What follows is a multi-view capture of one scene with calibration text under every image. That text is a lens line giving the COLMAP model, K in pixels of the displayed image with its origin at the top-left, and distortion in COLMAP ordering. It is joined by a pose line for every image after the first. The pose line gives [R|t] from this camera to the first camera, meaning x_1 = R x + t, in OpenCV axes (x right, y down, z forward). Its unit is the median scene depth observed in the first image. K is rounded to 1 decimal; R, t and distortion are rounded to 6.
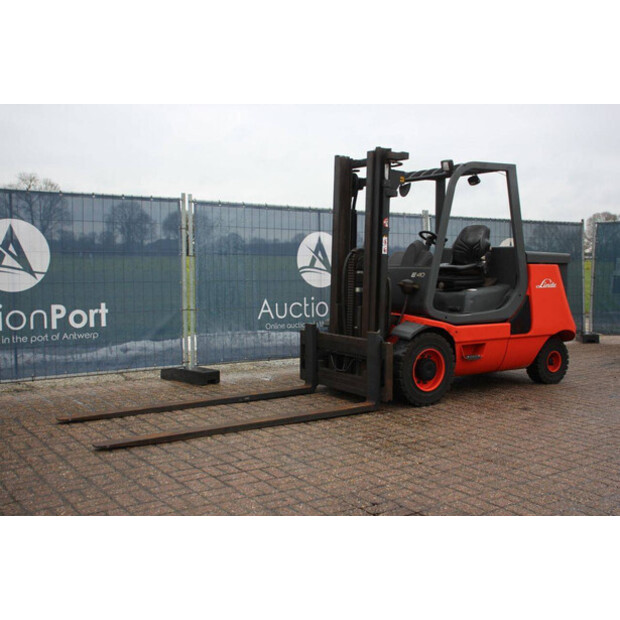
lens RADIAL K [[713.1, 0, 311.8], [0, 713.1, 309.8], [0, 0, 1]] dist [-0.023353, 0.000000]
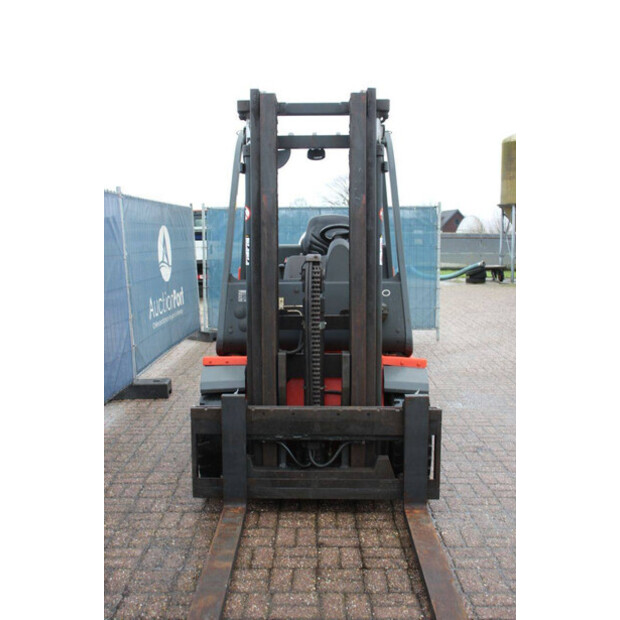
lens RADIAL K [[637.8, 0, 314.6], [0, 637.8, 310.3], [0, 0, 1]] dist [-0.043064, 0.000000]
pose [[0.568273, -0.087893, 0.818132, -0.367279], [0.064094, 0.995986, 0.062481, -0.073847], [-0.820340, 0.016931, 0.571626, 0.679059]]
